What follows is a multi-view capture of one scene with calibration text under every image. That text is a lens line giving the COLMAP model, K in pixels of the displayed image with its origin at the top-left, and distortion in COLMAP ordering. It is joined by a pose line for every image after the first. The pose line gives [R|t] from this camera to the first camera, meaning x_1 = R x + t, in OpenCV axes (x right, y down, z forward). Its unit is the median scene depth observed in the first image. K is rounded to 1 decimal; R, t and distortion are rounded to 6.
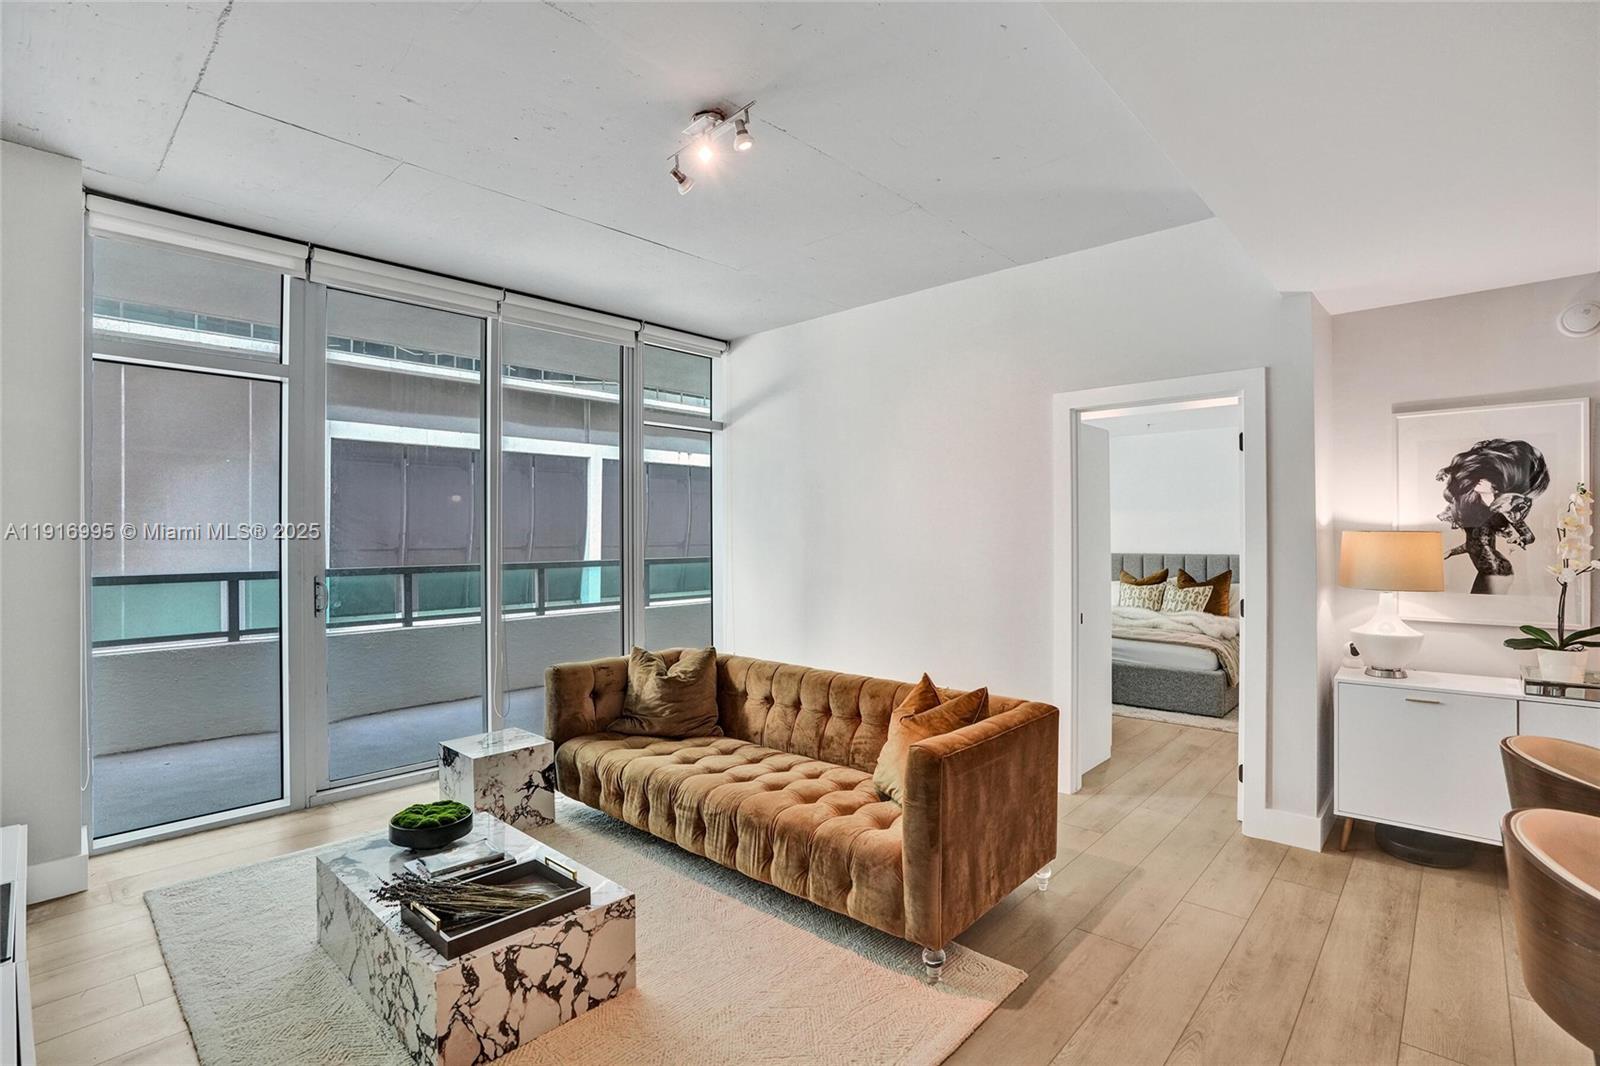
lens RADIAL K [[744.9, 0, 800.0], [0, 744.9, 533.0], [0, 0, 1]] dist [-0.115594, 0.042216]
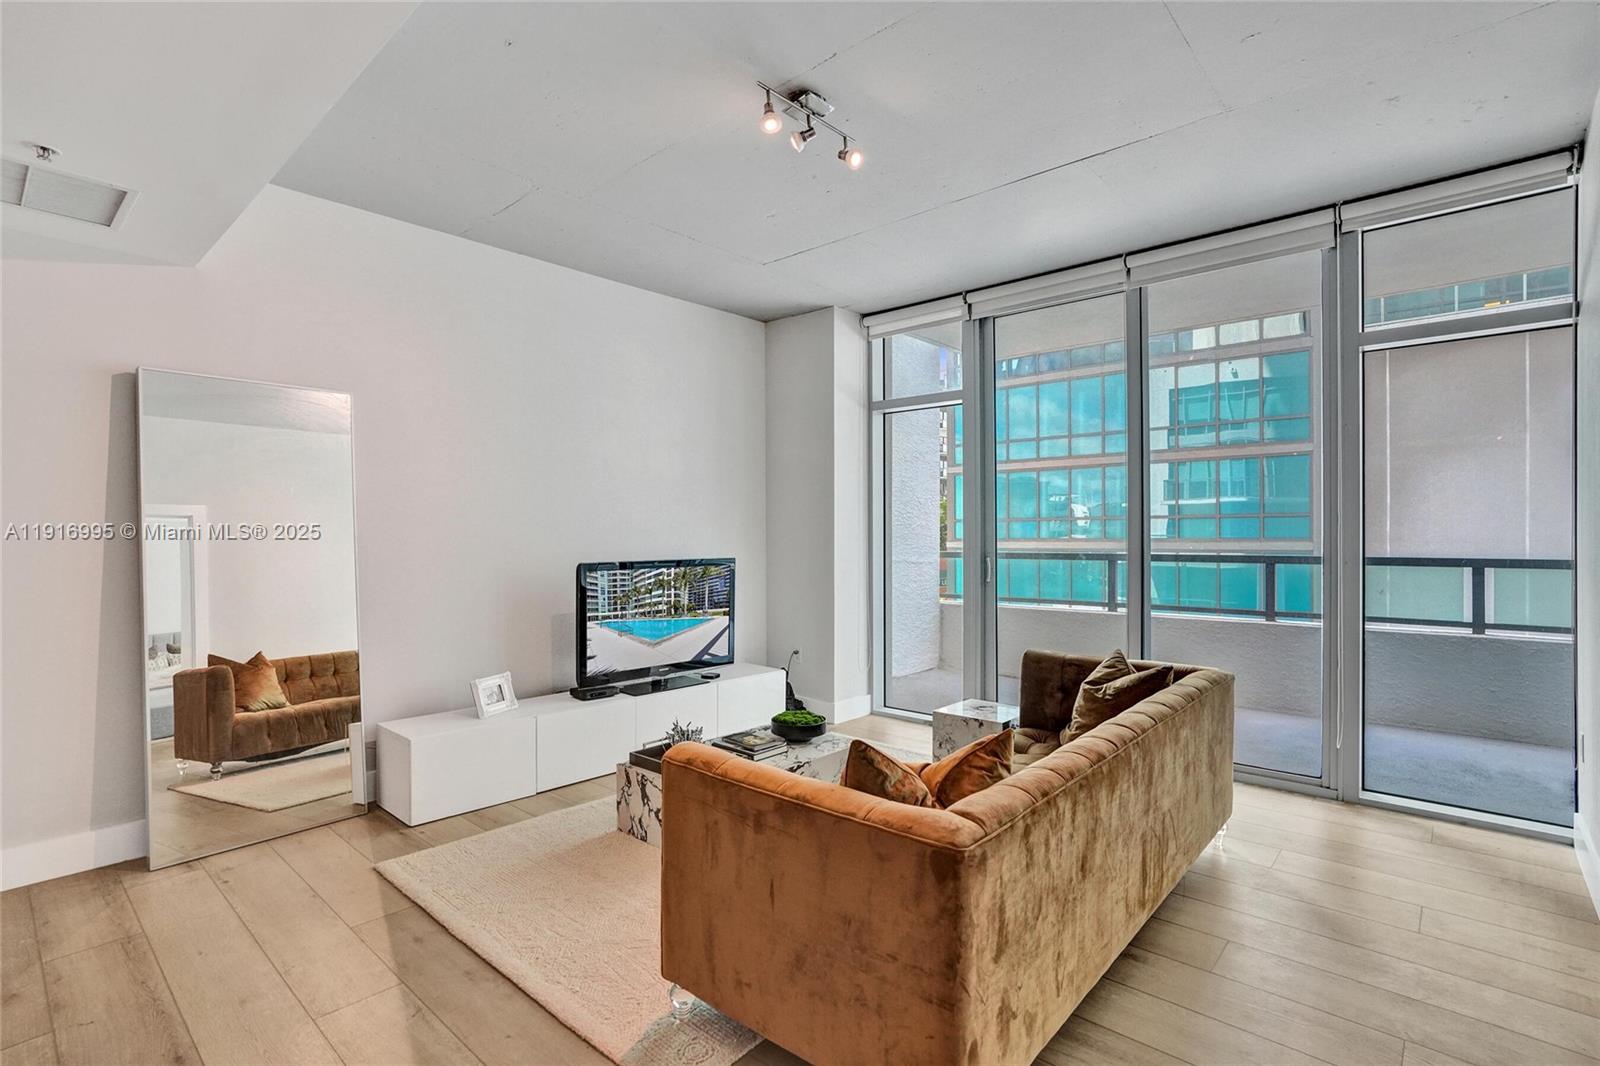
lens RADIAL K [[759.7, 0, 842.9], [0, 759.7, 537.5], [0, 0, 1]] dist [-0.054793, 0.045927]
pose [[0.025908, 0.018862, -0.999486, 0.594462], [0.010972, 0.999756, 0.019151, 0.005124], [0.999604, -0.011462, 0.025695, 0.640081]]
